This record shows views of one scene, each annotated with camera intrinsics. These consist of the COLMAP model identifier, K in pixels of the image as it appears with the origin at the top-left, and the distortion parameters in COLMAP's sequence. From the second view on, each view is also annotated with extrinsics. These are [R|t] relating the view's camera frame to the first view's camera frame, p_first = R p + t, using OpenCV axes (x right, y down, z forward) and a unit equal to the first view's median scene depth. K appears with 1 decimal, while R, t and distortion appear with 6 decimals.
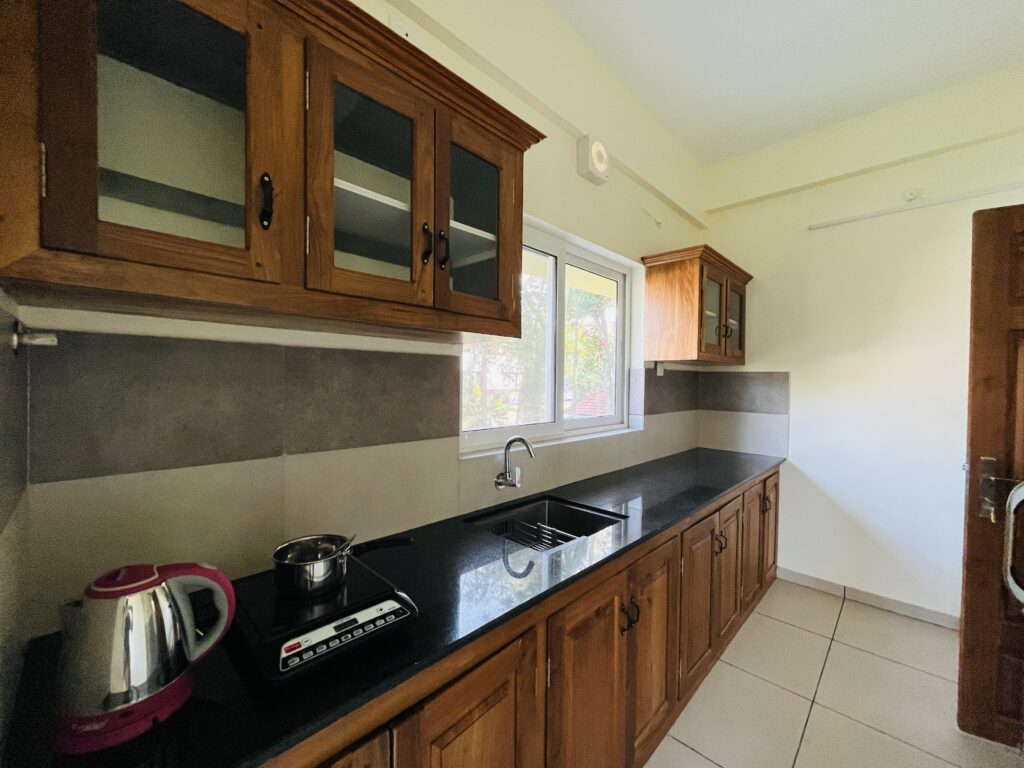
lens RADIAL K [[410.1, 0, 517.0], [0, 410.1, 385.3], [0, 0, 1]] dist [0.000078, 0.000172]
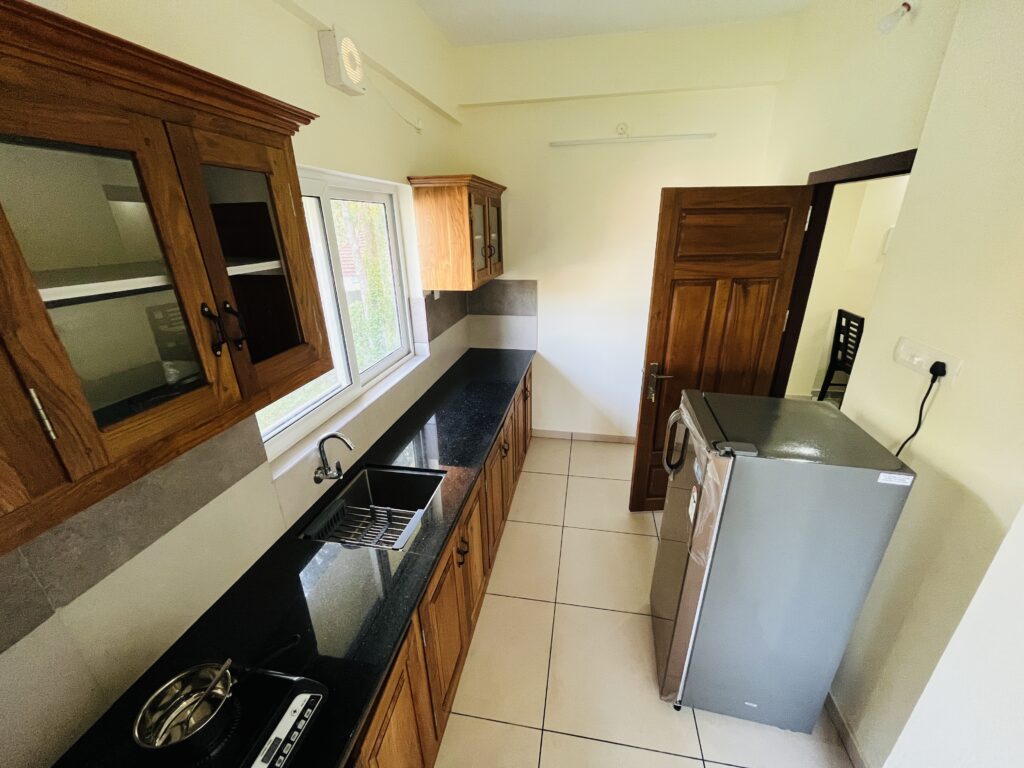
lens RADIAL K [[410.1, 0, 510.5], [0, 410.1, 385.9], [0, 0, 1]] dist [0.000078, 0.000172]
pose [[0.838564, -0.227031, 0.495245, -0.067986], [0.039973, 0.932224, 0.359668, -0.217410], [-0.543335, -0.281808, 0.790804, 0.026227]]
